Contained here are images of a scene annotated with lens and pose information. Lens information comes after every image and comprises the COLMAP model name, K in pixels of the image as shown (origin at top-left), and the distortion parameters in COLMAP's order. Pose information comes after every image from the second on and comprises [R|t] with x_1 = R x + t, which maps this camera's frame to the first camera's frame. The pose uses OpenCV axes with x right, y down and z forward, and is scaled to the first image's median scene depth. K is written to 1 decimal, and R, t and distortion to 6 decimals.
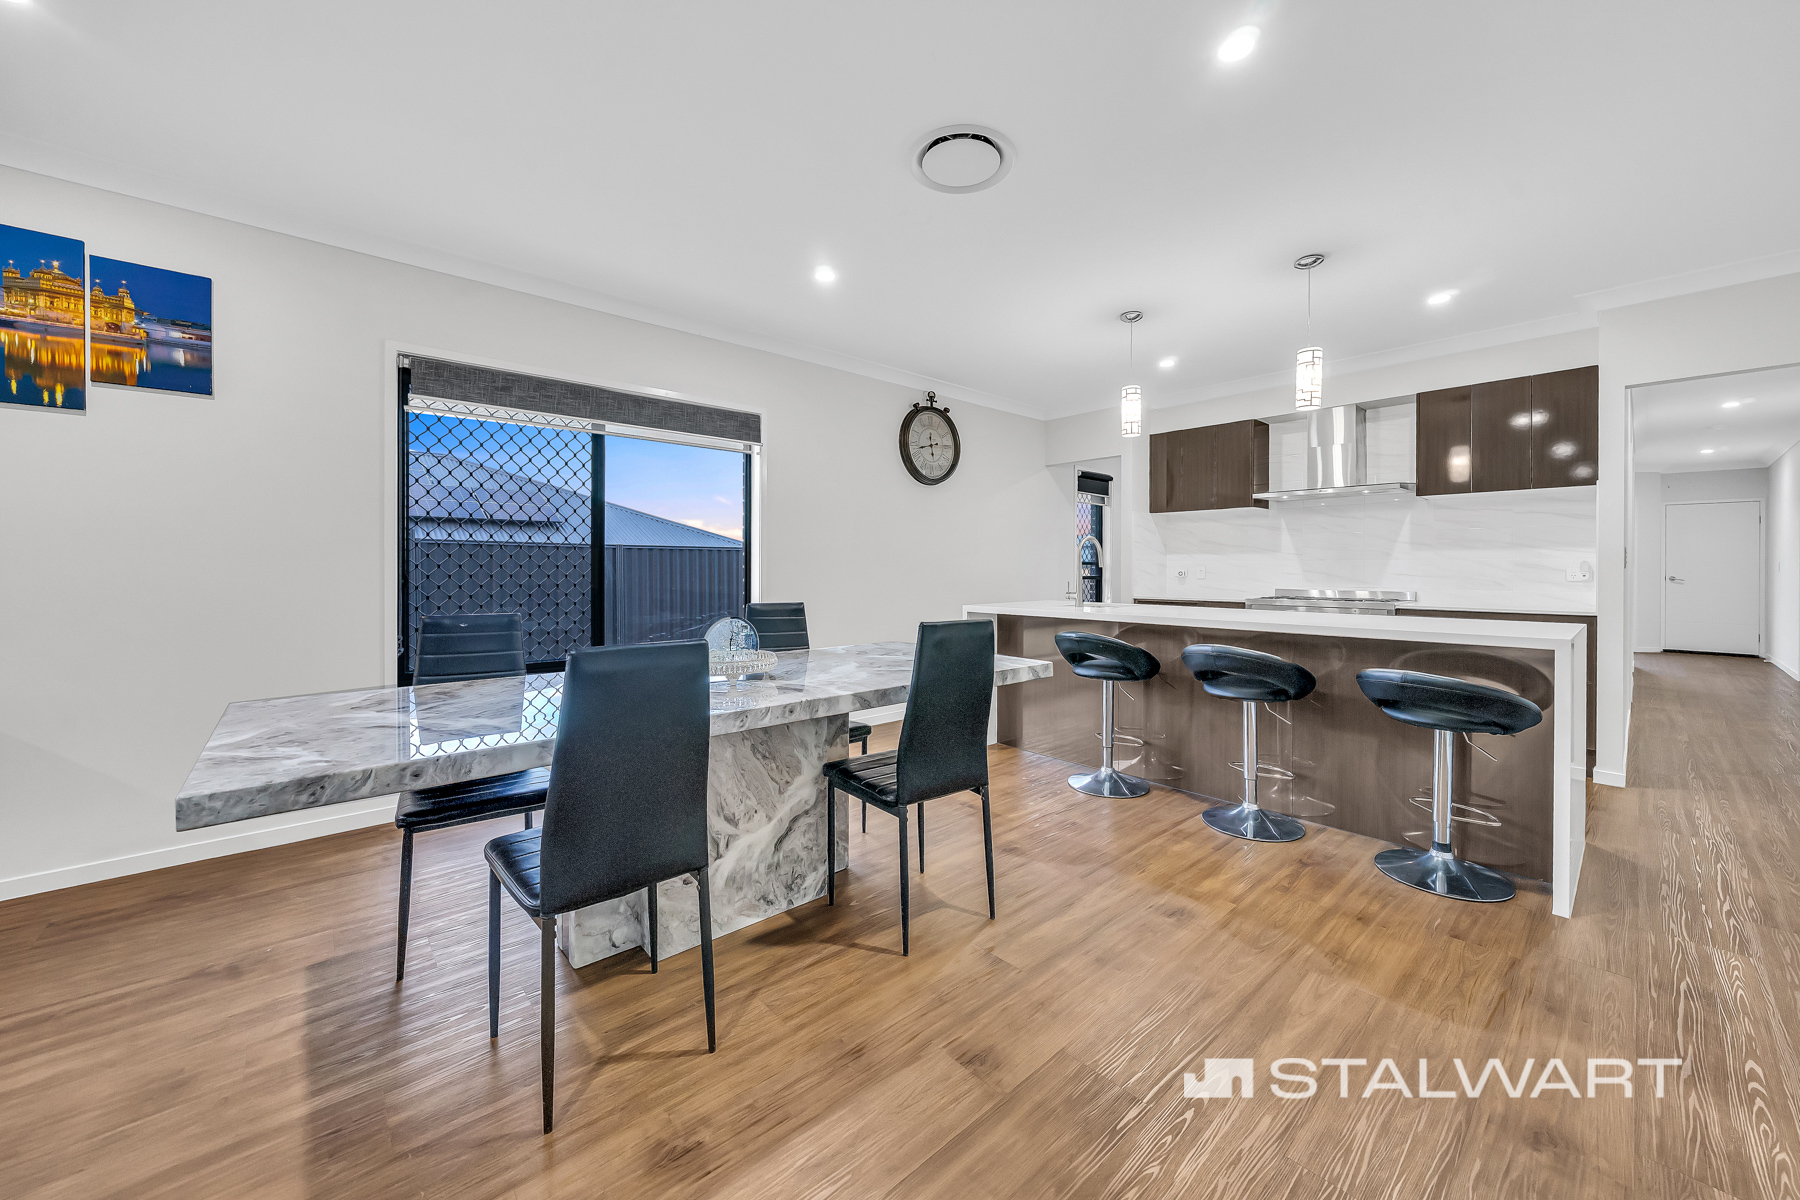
lens RADIAL K [[641.0, 0, 902.1], [0, 641.0, 578.6], [0, 0, 1]] dist [0.000309, 0.000202]
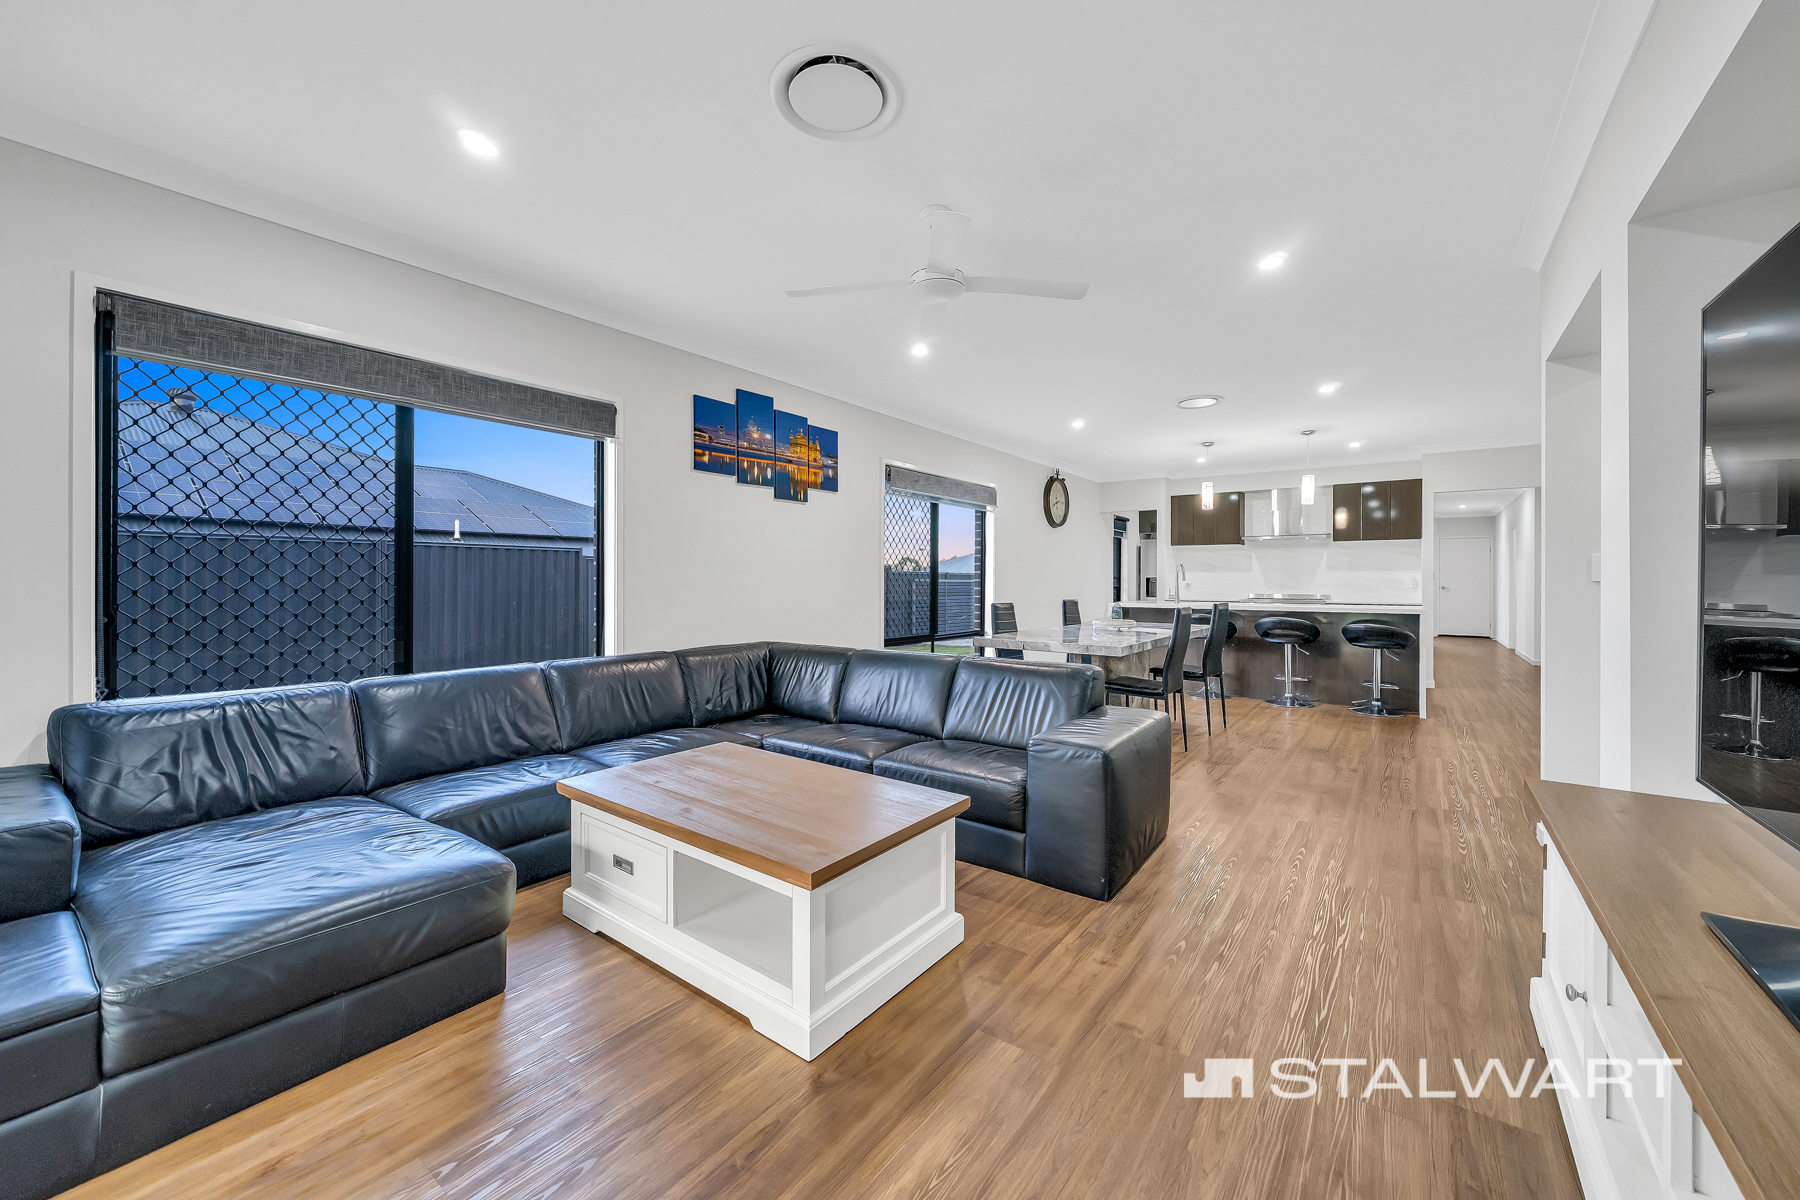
lens RADIAL K [[666.4, 0, 899.8], [0, 666.4, 589.0], [0, 0, 1]] dist [0.029821, 0.000019]
pose [[0.977565, -0.001992, 0.210627, -0.808562], [0.002397, 0.999996, -0.001668, 0.006216], [-0.210622, 0.002135, 0.977565, -0.616846]]
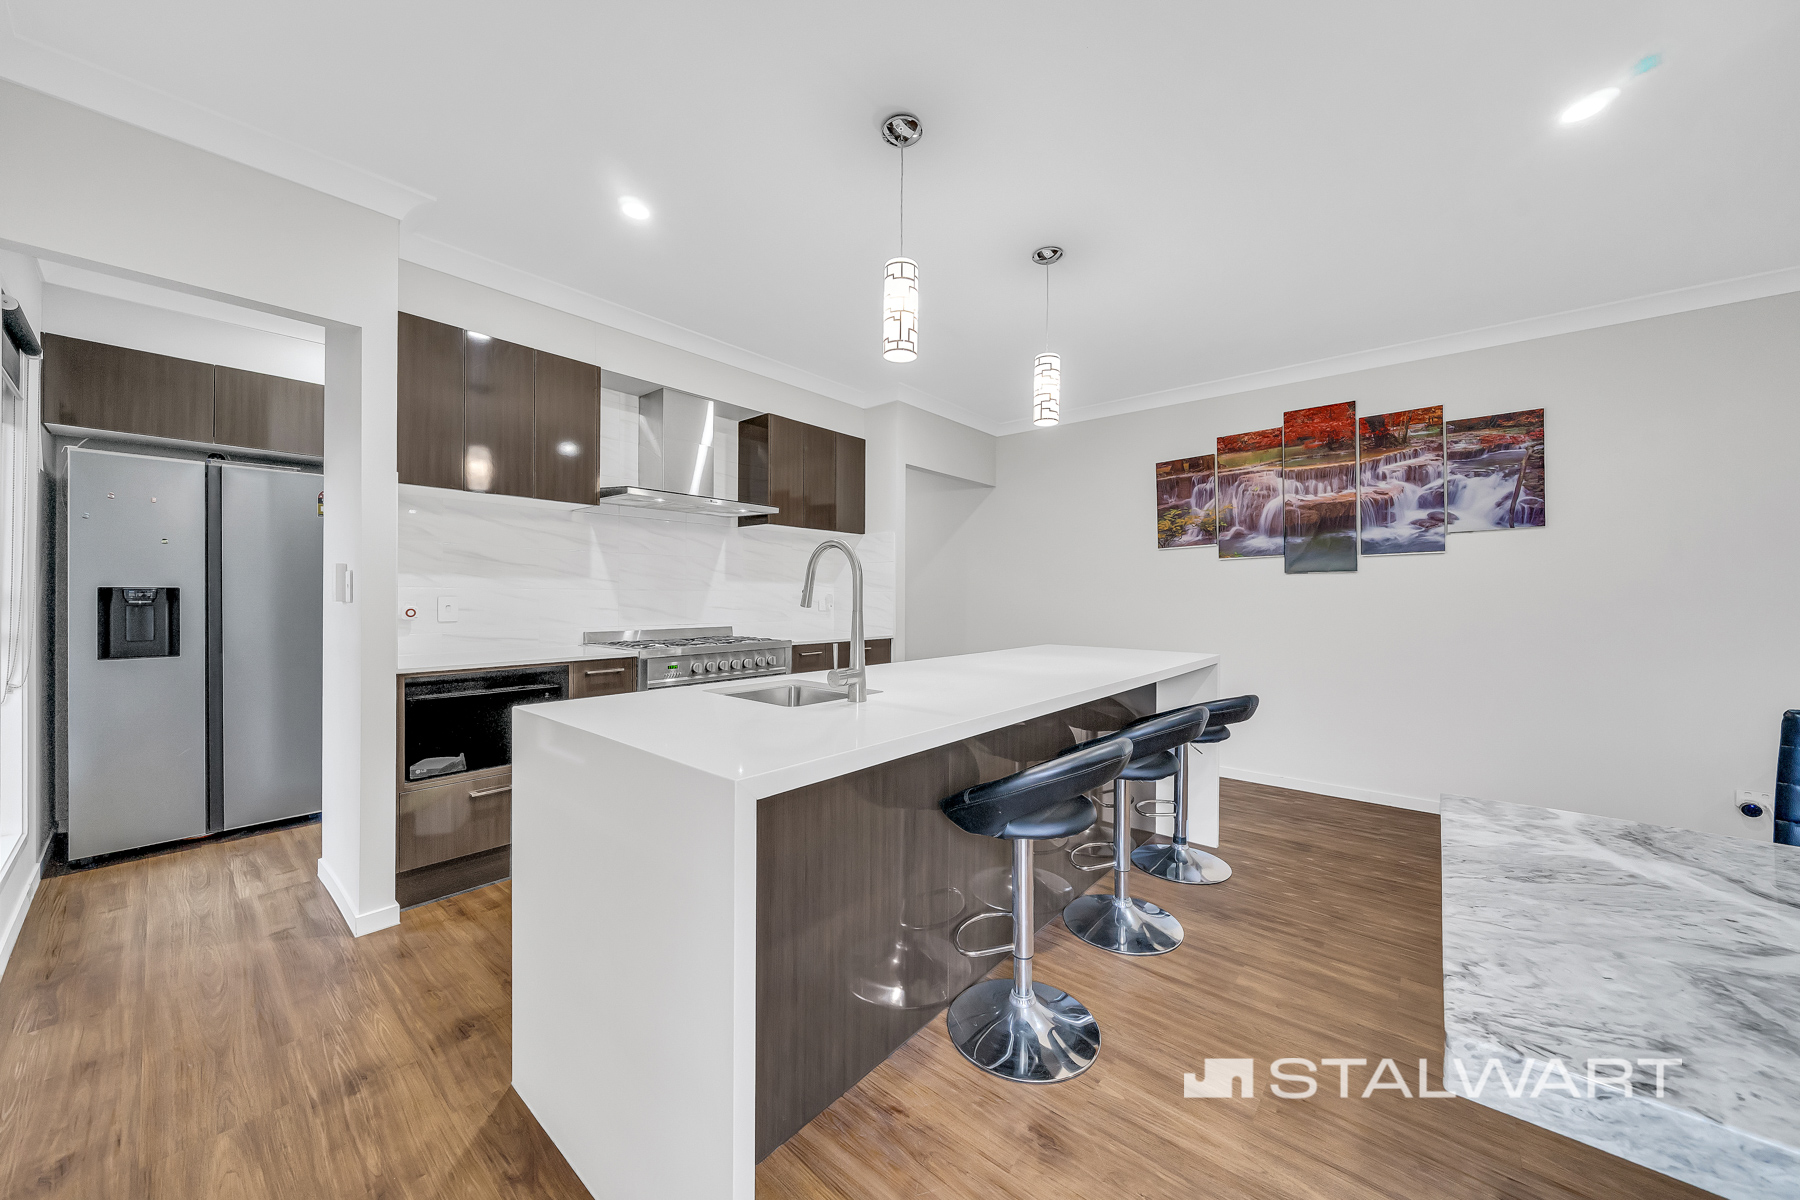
lens RADIAL K [[641.0, 0, 902.1], [0, 641.0, 578.6], [0, 0, 1]] dist [0.000309, 0.000202]
pose [[-0.150421, 0.023633, 0.988339, -0.148775], [0.012361, 0.999681, -0.022023, -0.025426], [-0.988545, 0.008905, -0.150666, 0.939771]]
